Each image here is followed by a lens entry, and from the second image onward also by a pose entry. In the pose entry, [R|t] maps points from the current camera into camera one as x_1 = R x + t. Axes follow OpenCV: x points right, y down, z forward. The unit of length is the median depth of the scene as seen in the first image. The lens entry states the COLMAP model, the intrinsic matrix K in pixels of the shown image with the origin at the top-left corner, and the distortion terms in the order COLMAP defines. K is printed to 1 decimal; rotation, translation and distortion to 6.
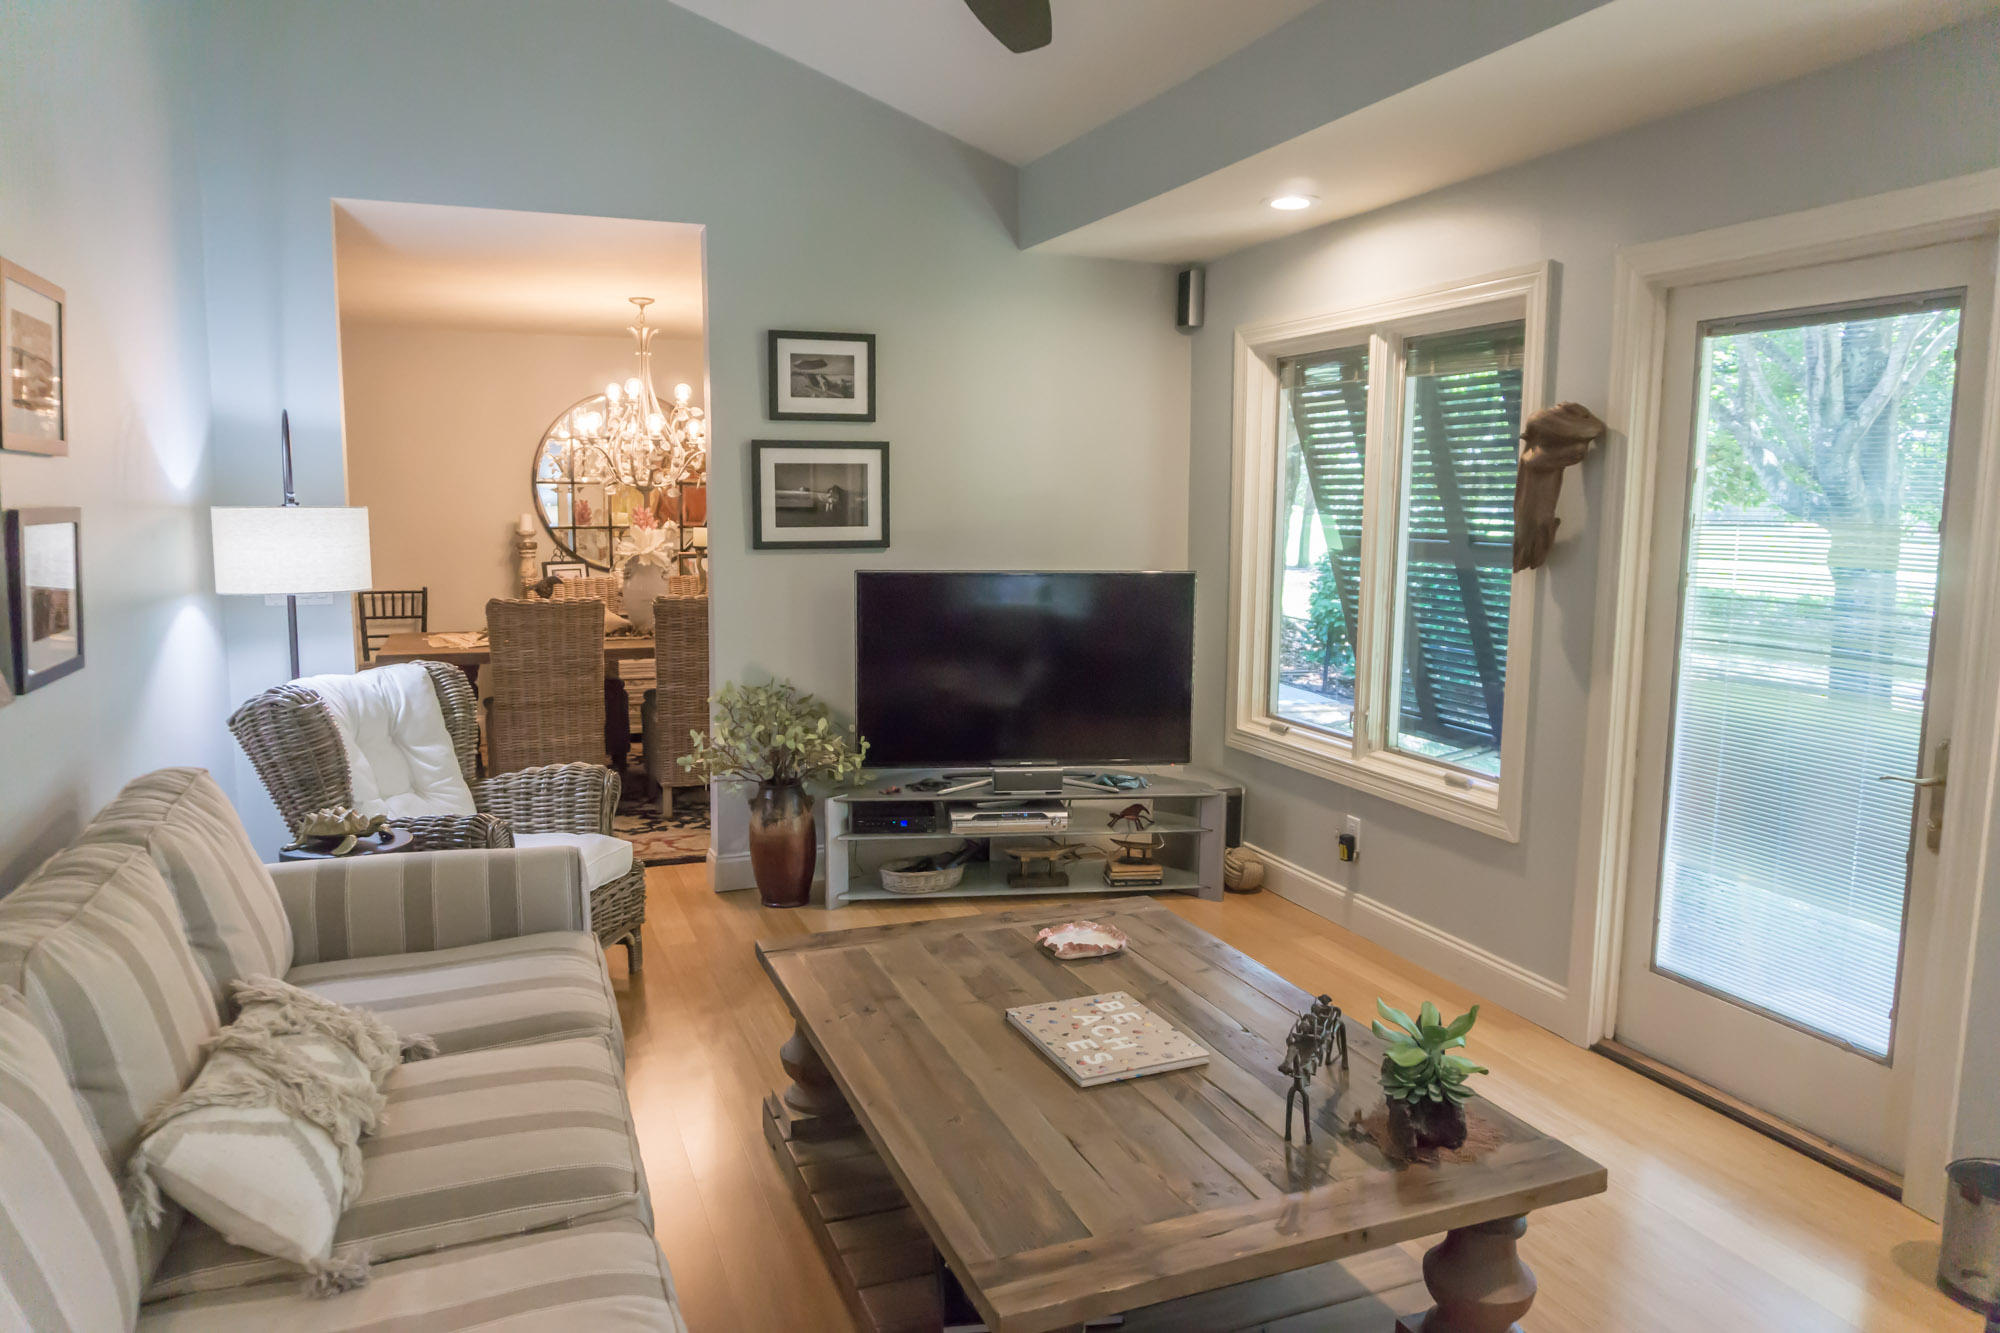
lens RADIAL K [[1340.5, 0, 1003.3], [0, 1340.5, 666.3], [0, 0, 1]] dist [-0.011060, -0.001903]
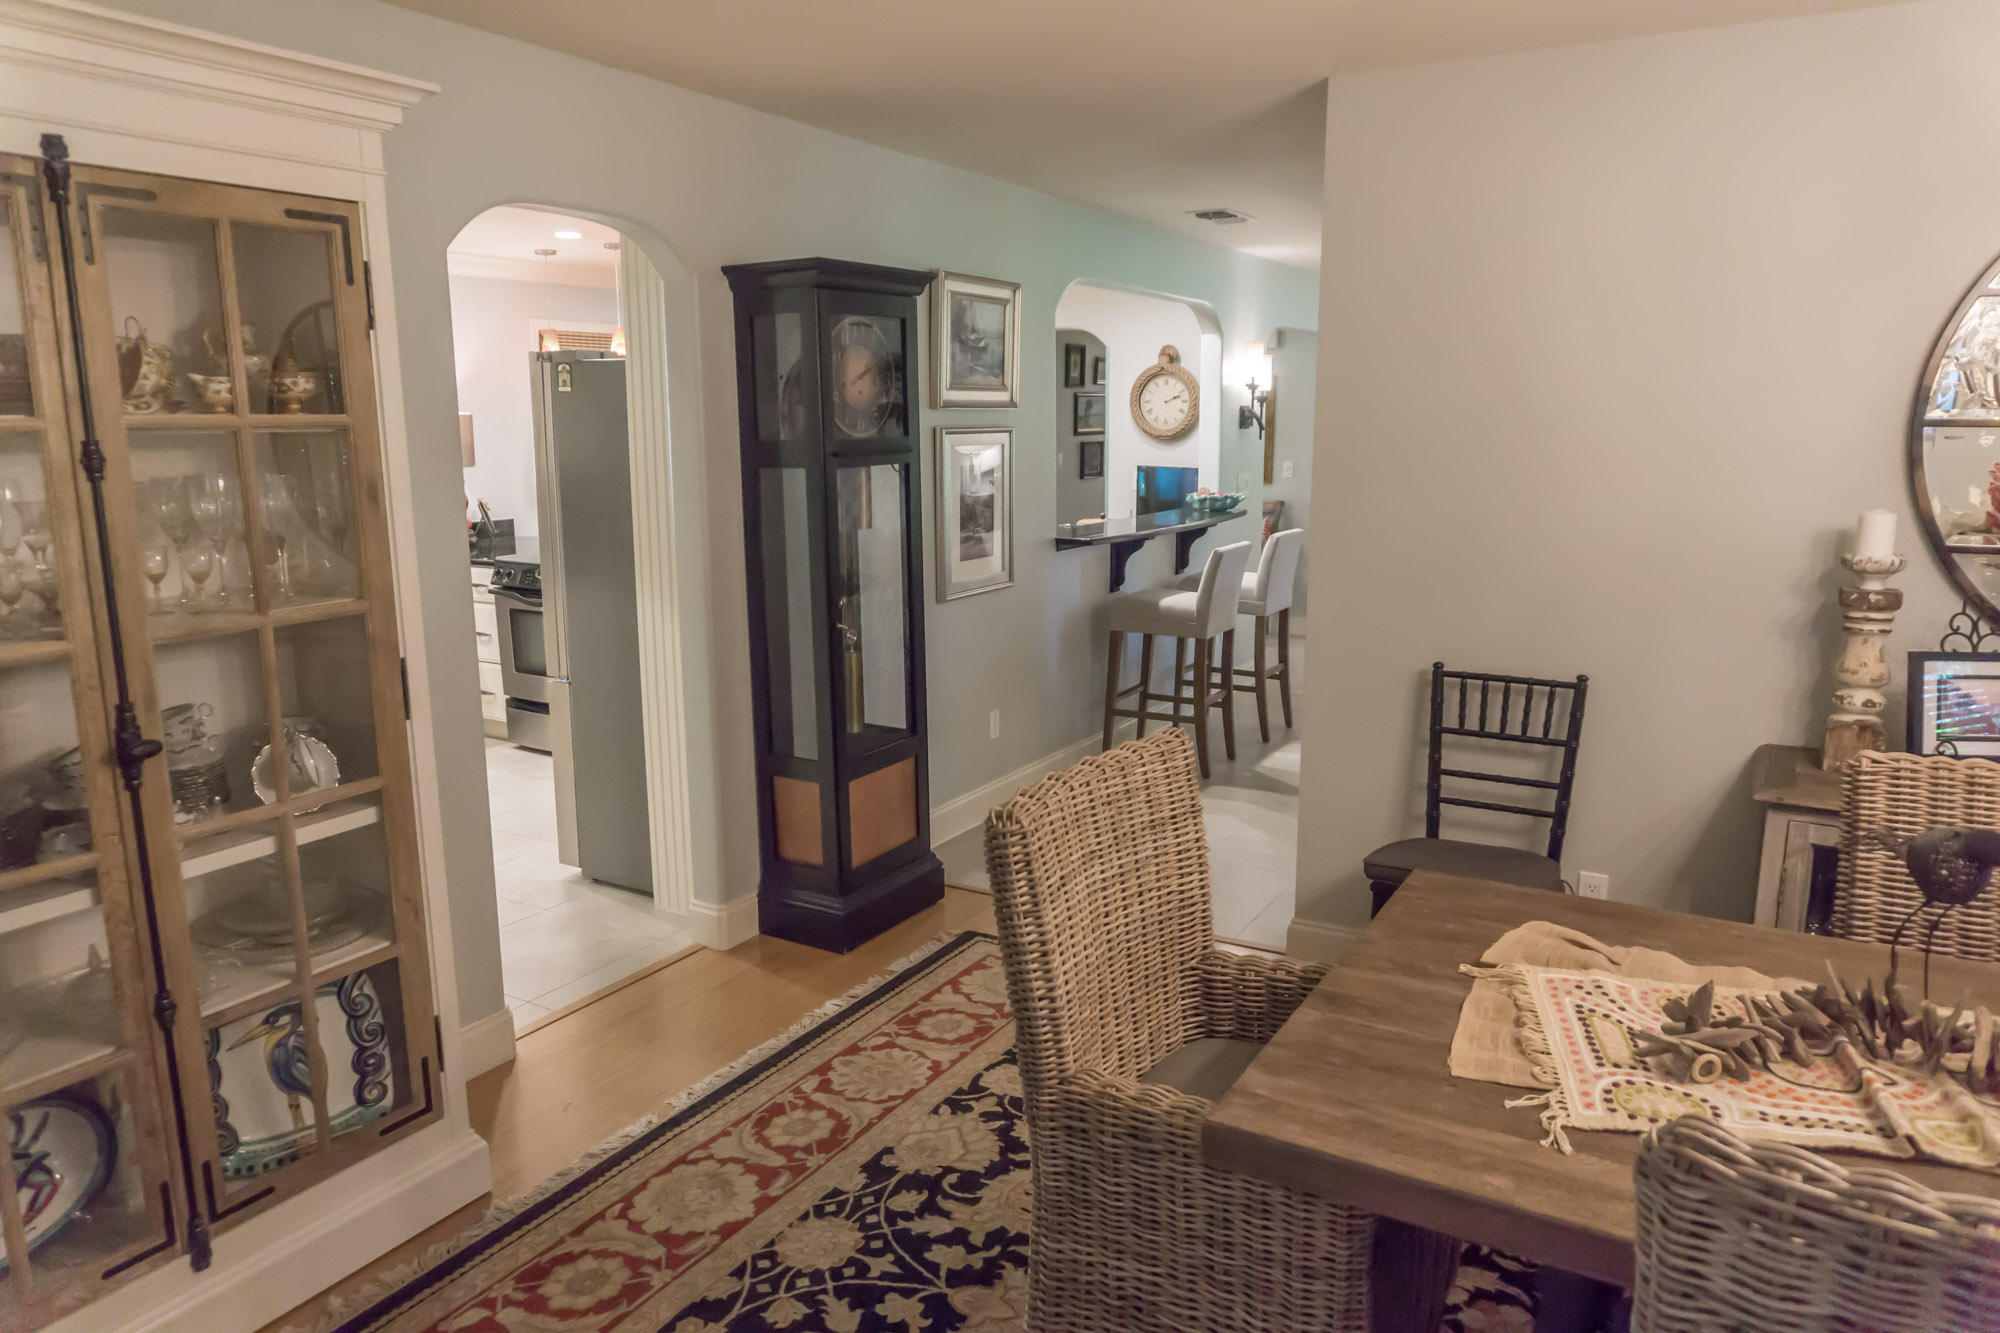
lens RADIAL K [[1340.5, 0, 999.5], [0, 1340.5, 667.9], [0, 0, 1]] dist [-0.011060, -0.001903]
pose [[0.626623, 0.133312, -0.767836, -0.226681], [-0.084983, 0.991074, 0.102718, -0.089809], [0.774675, 0.000888, 0.632358, 0.597315]]
